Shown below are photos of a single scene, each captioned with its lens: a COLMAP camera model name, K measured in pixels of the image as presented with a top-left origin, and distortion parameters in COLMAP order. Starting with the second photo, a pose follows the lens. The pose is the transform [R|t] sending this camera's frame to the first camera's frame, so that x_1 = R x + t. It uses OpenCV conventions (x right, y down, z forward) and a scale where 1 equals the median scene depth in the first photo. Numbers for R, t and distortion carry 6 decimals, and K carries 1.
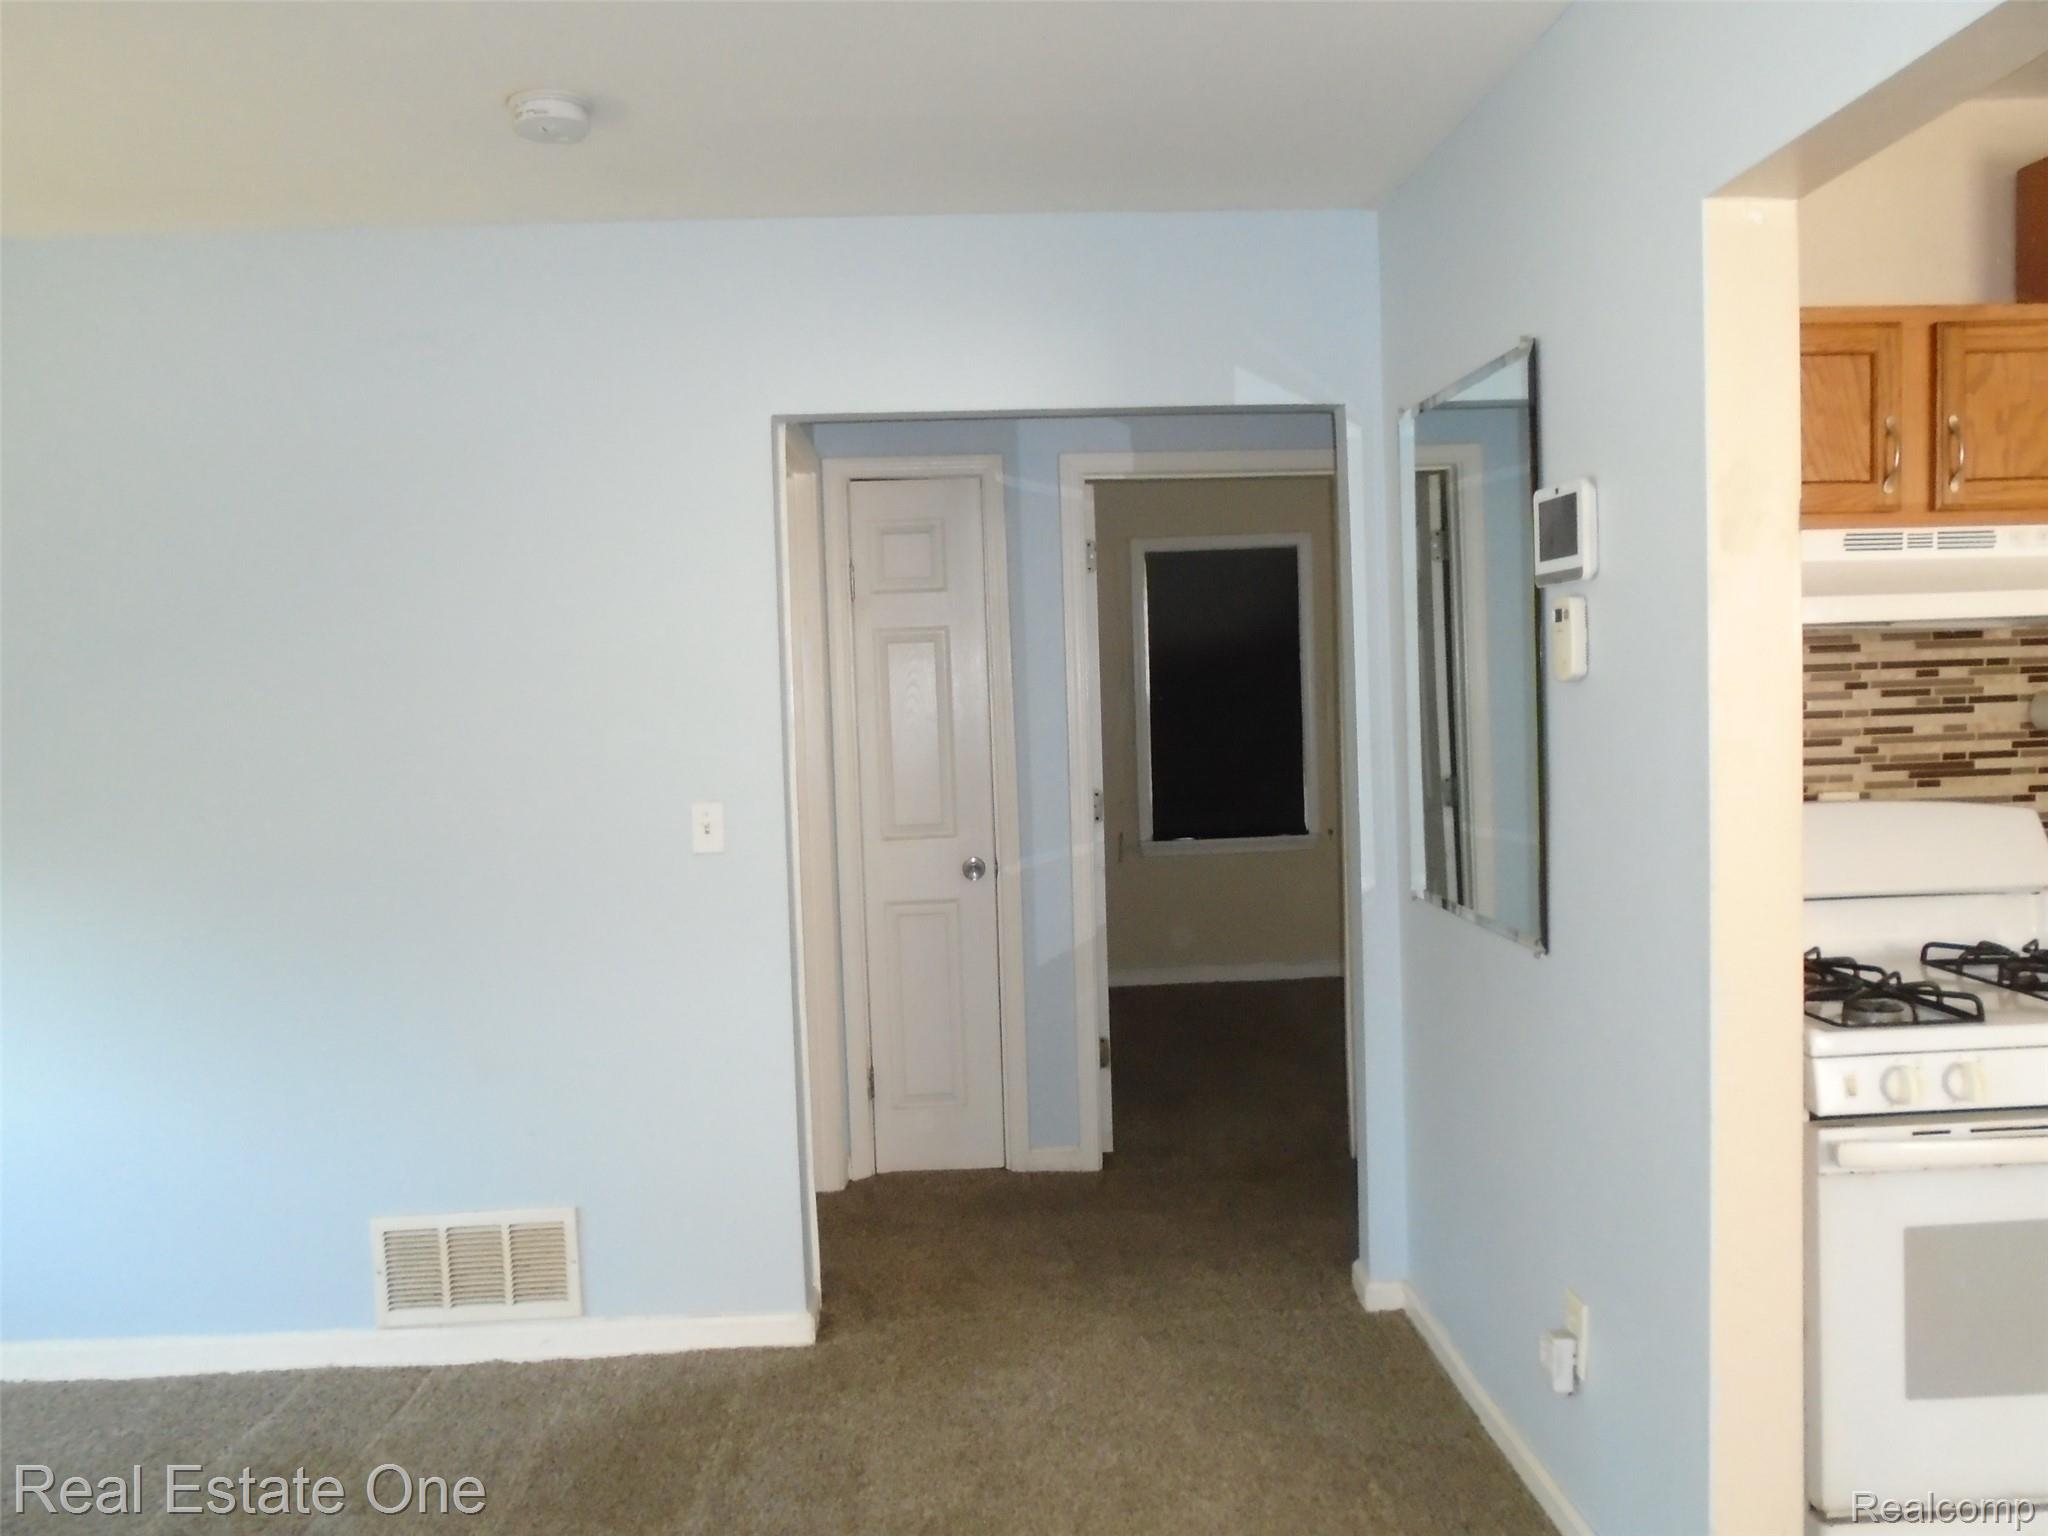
lens RADIAL K [[1566.5, 0, 1024.0], [0, 1566.5, 768.0], [0, 0, 1]] dist [-0.013835, -0.003526]
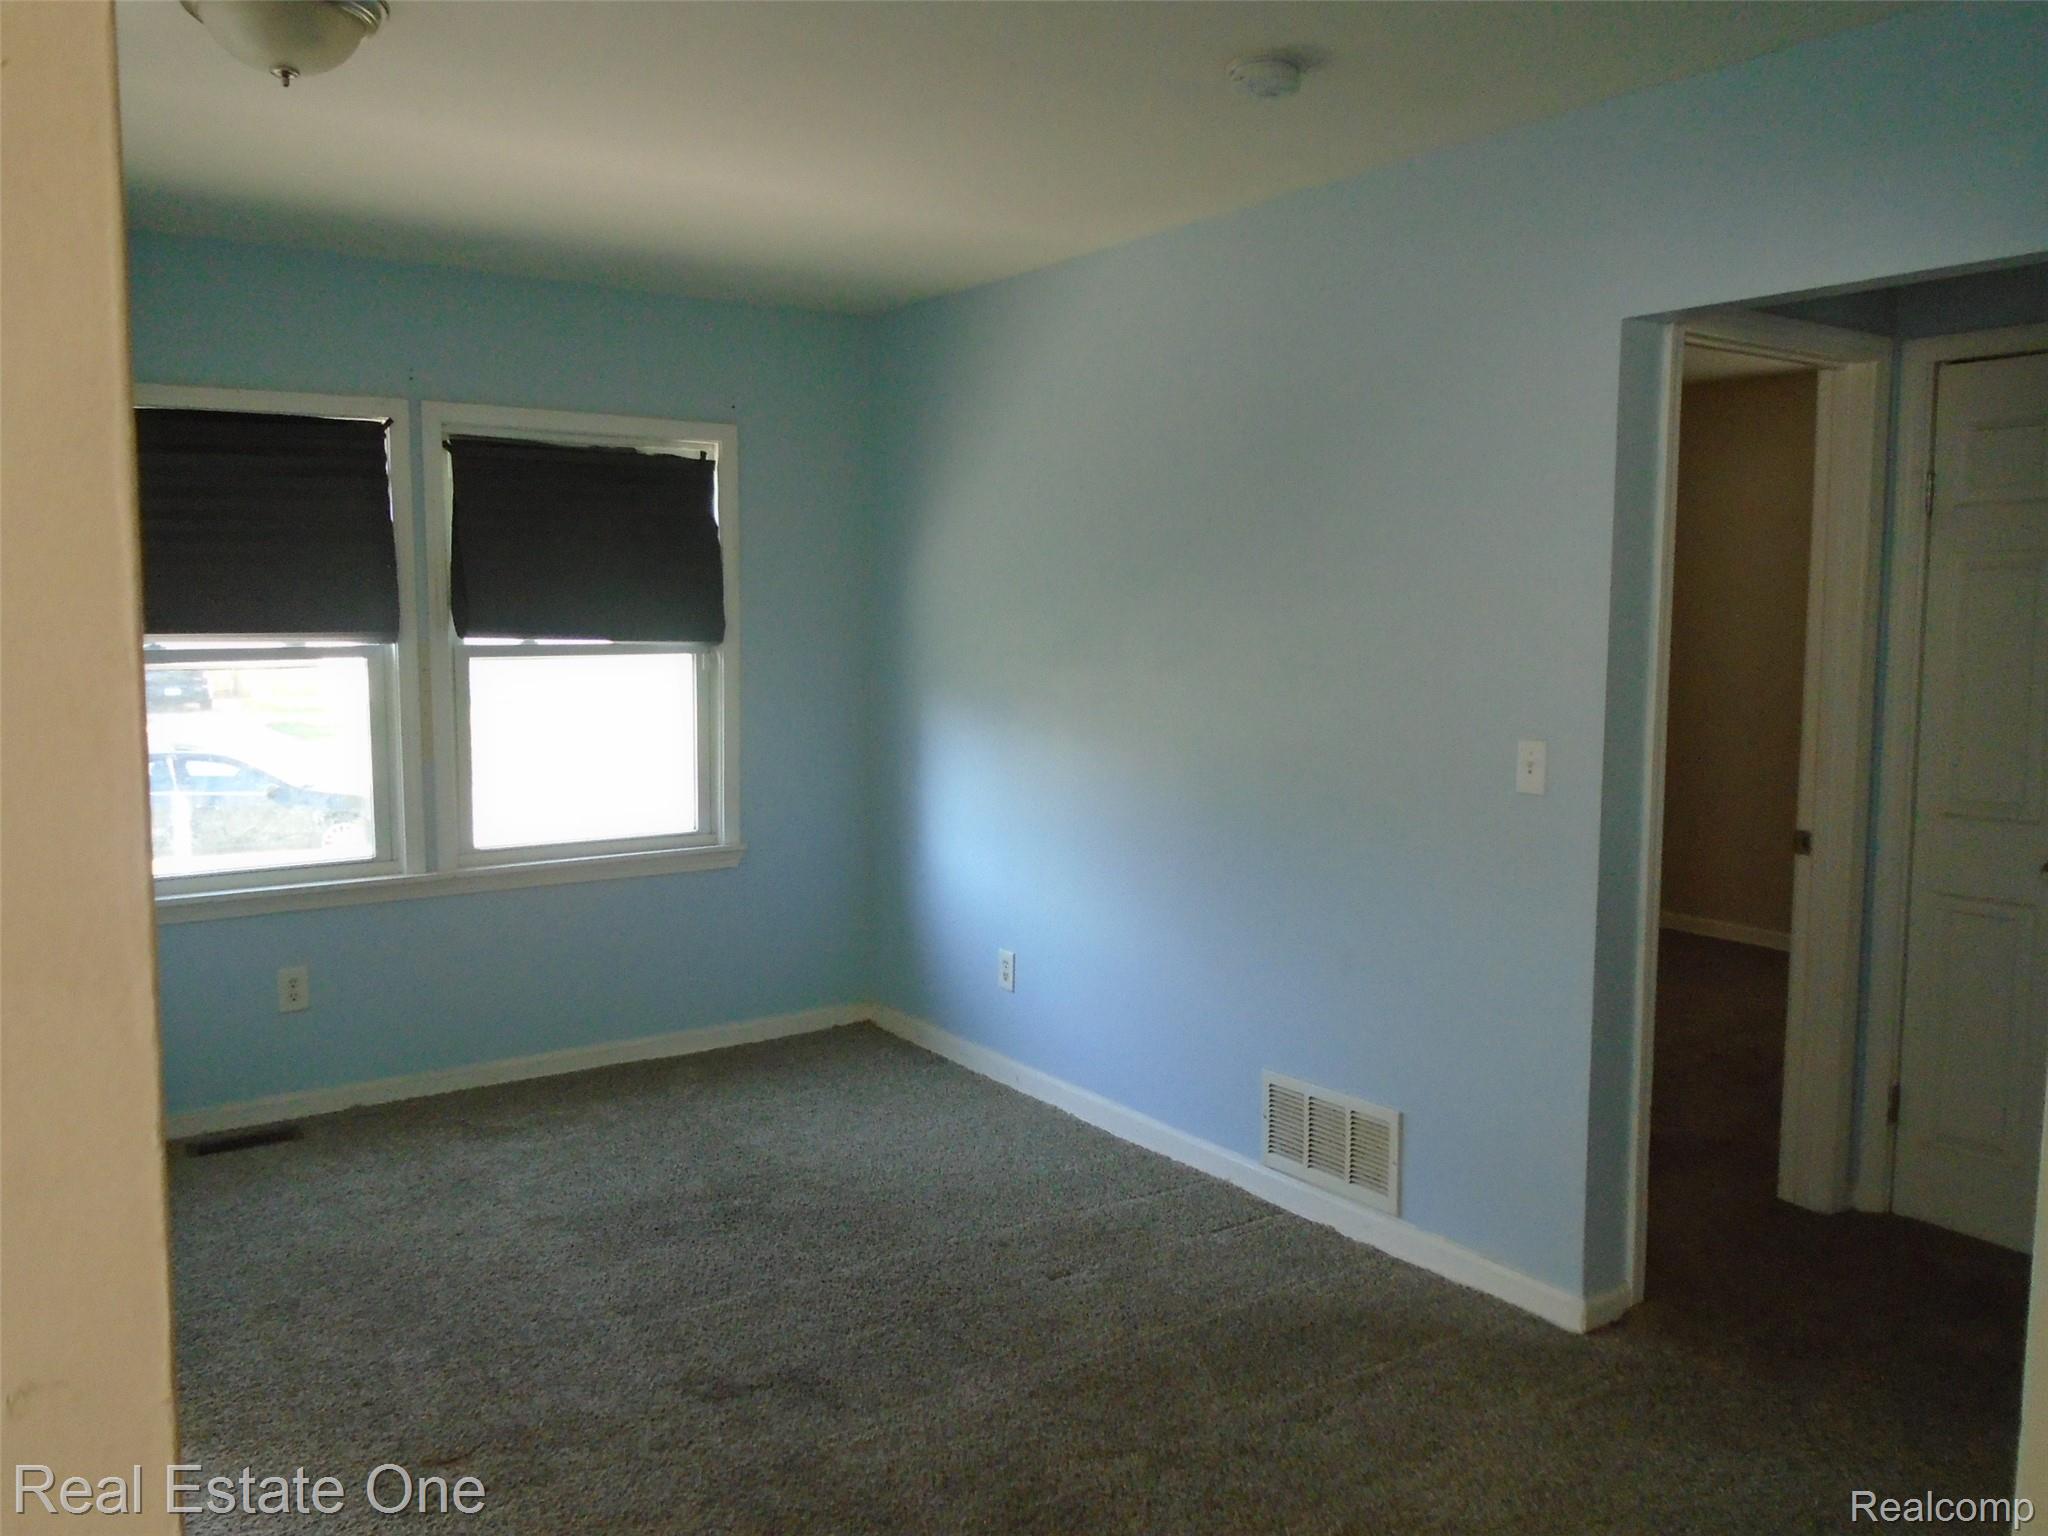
lens RADIAL K [[1566.5, 0, 1024.0], [0, 1566.5, 768.0], [0, 0, 1]] dist [-0.013835, -0.003526]
pose [[0.538626, 0.117737, -0.834278, 0.502409], [-0.062500, 0.993044, 0.099792, -0.042988], [0.840224, -0.001608, 0.542238, 0.265443]]
